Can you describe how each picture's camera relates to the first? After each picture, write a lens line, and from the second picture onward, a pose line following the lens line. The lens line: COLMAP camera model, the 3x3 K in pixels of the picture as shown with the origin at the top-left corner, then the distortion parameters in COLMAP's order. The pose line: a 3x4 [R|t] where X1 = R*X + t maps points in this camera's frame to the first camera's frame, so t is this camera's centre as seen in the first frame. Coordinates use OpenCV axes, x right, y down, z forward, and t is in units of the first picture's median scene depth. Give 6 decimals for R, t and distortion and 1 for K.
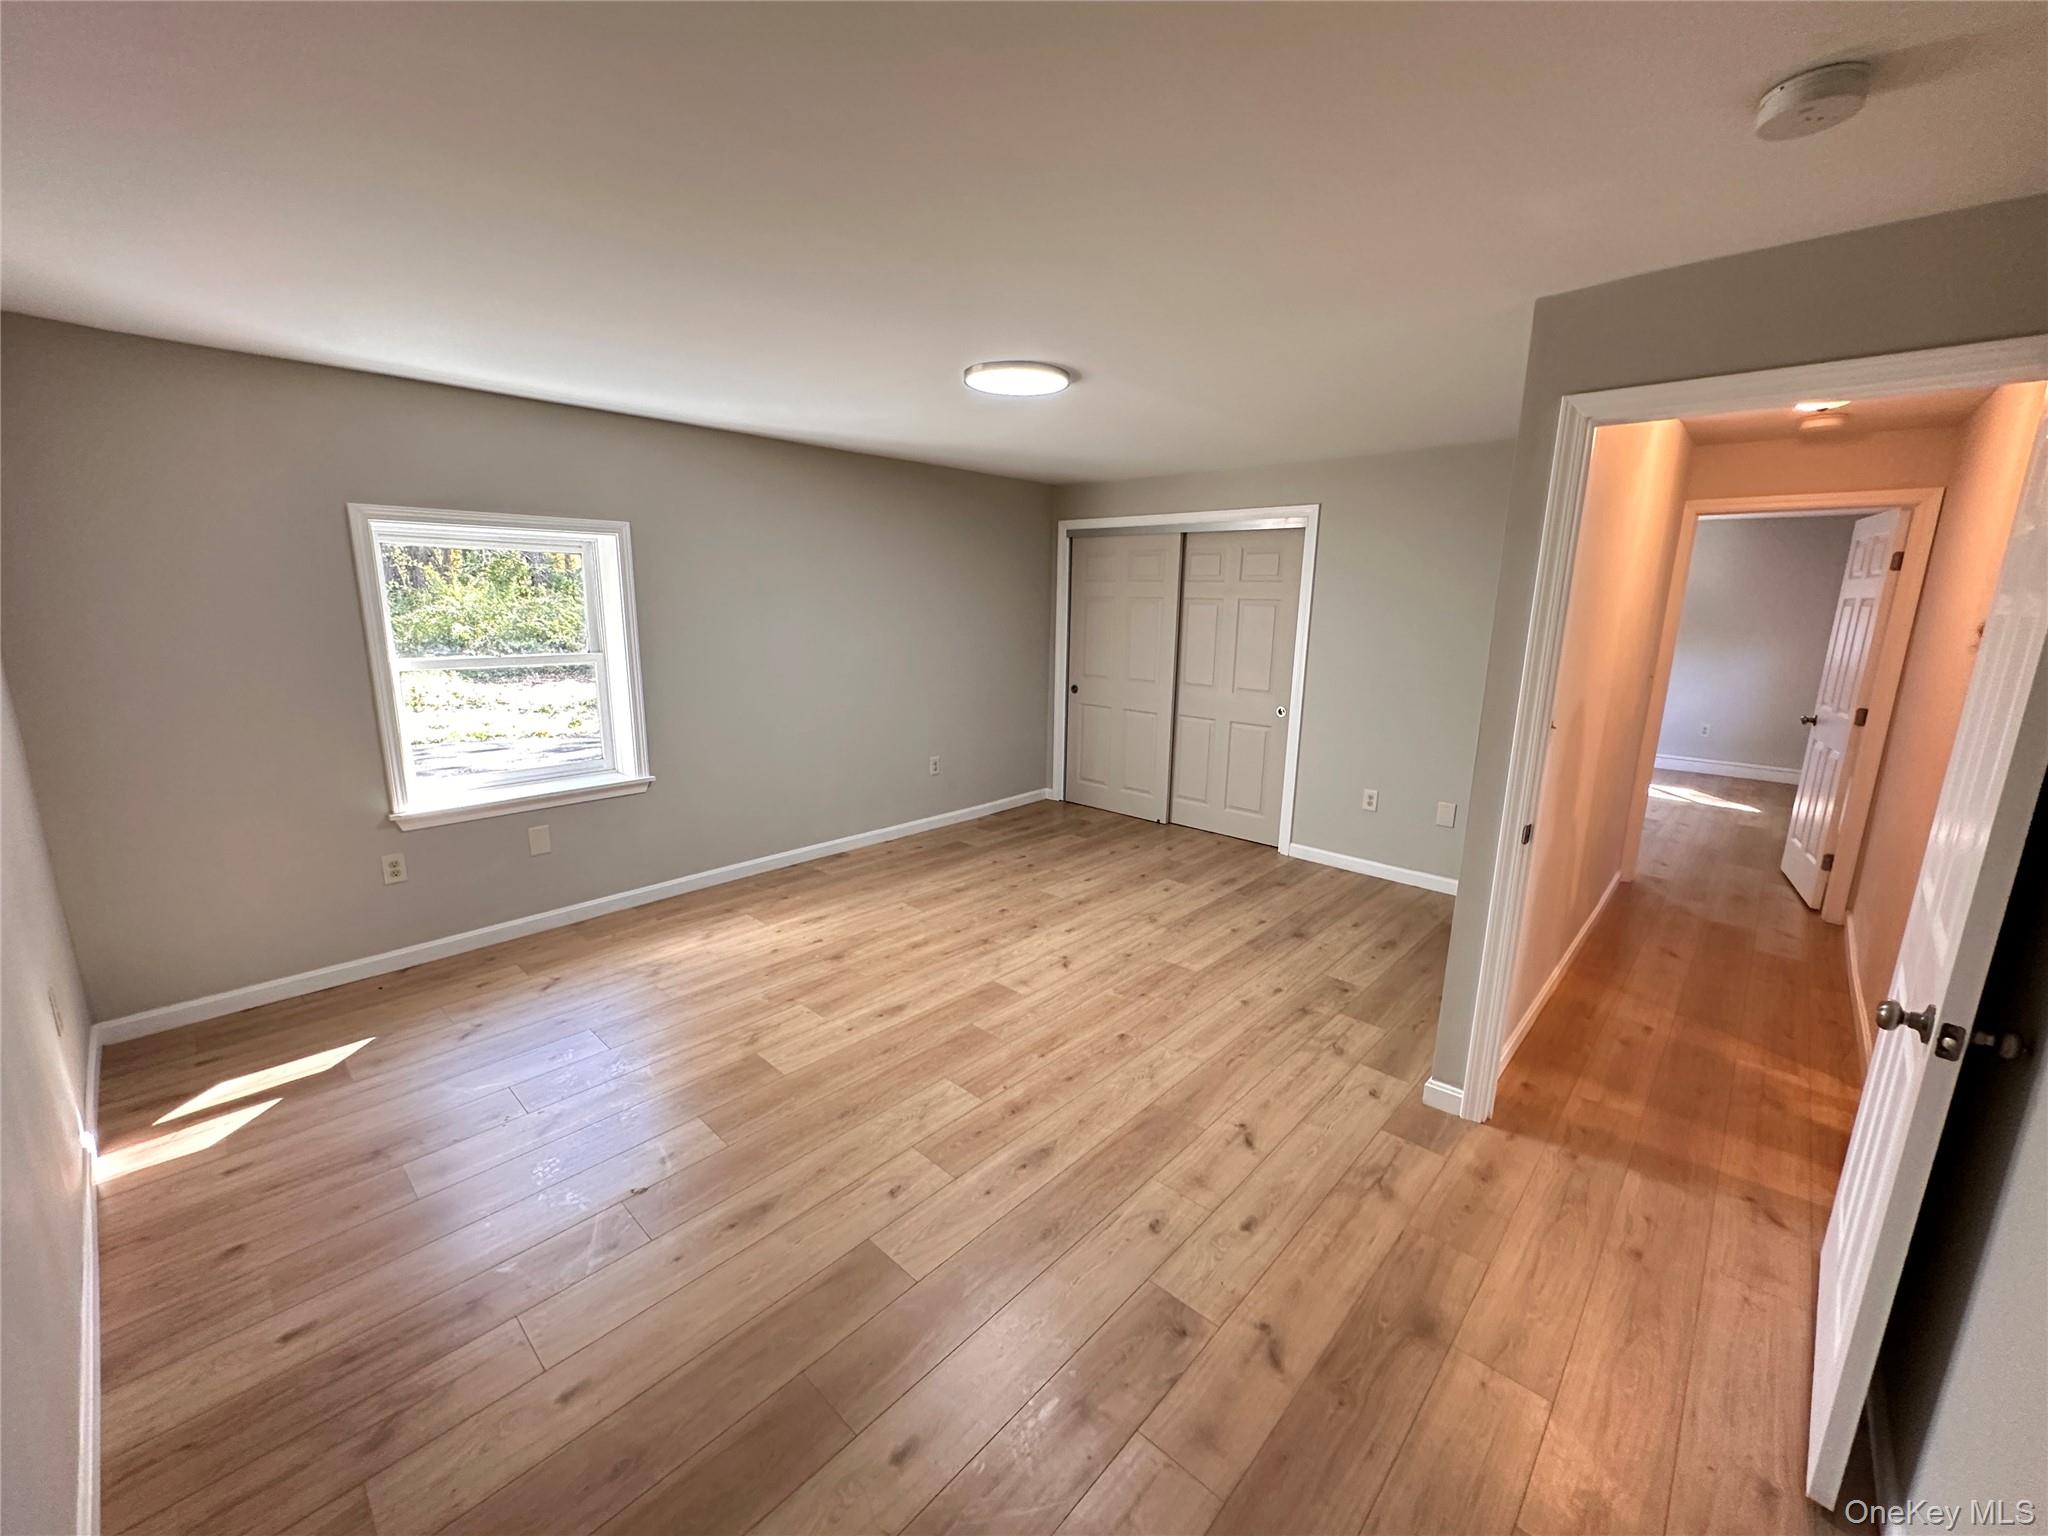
lens RADIAL K [[814.5, 0, 1024.0], [0, 814.5, 768.0], [0, 0, 1]] dist [-0.001082, -0.000249]
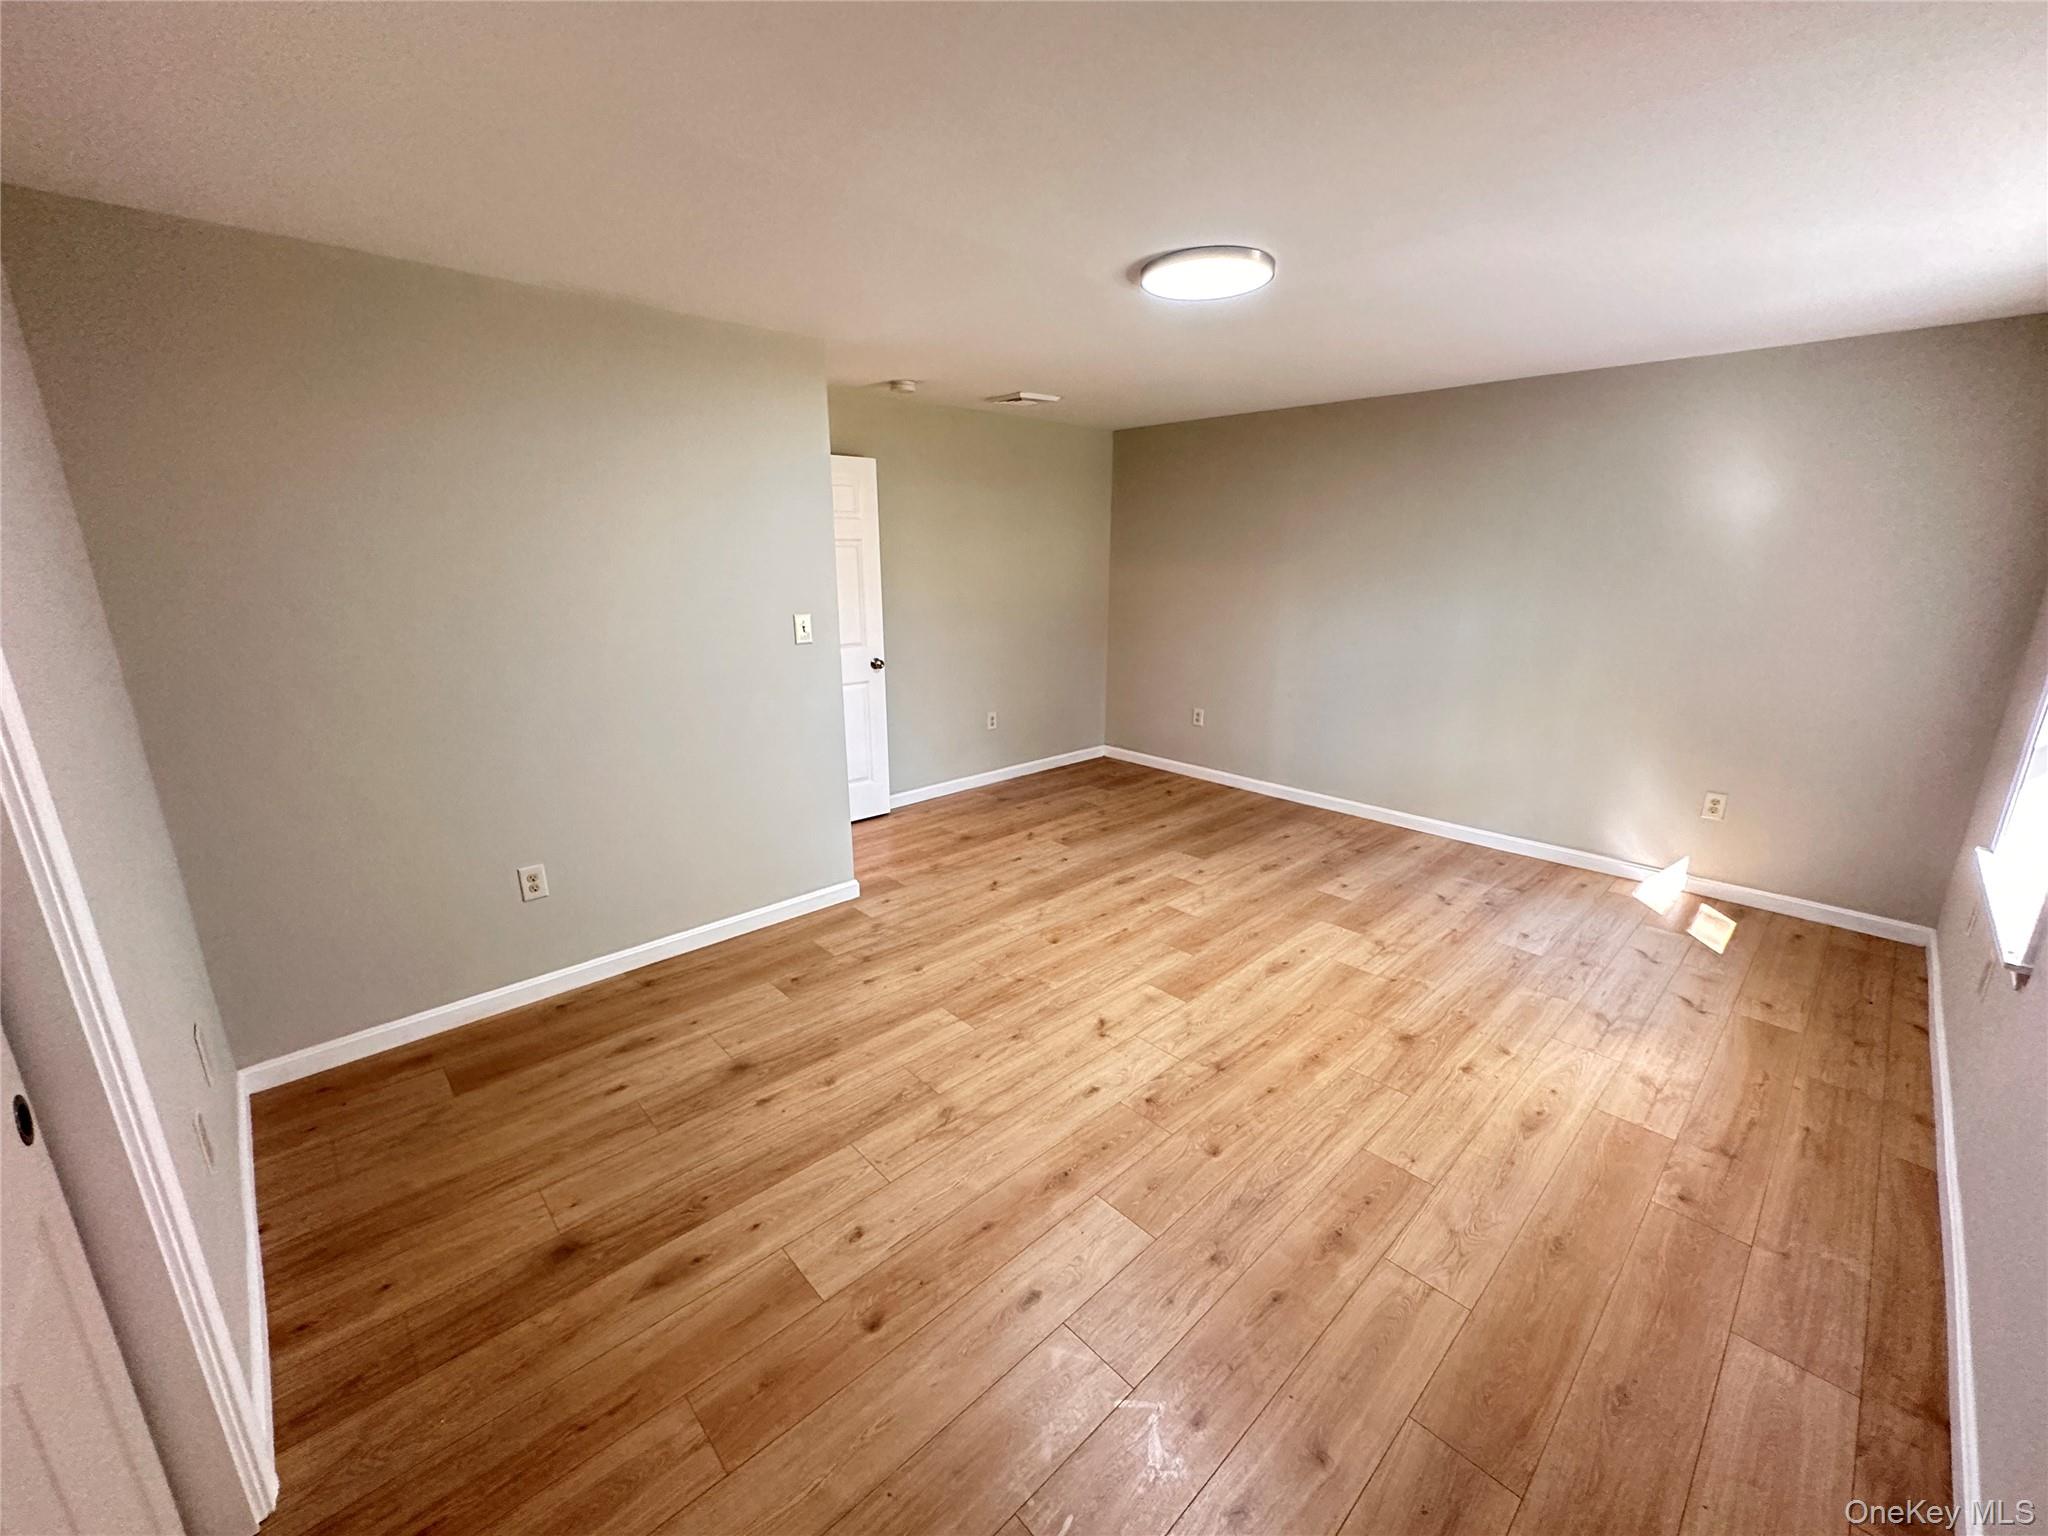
lens RADIAL K [[814.5, 0, 1024.0], [0, 814.5, 768.0], [0, 0, 1]] dist [-0.001082, -0.000249]
pose [[-0.997703, -0.032989, 0.059171, 0.094671], [-0.002133, 0.888292, 0.459274, -0.366055], [-0.067712, 0.458093, -0.886322, 1.724856]]
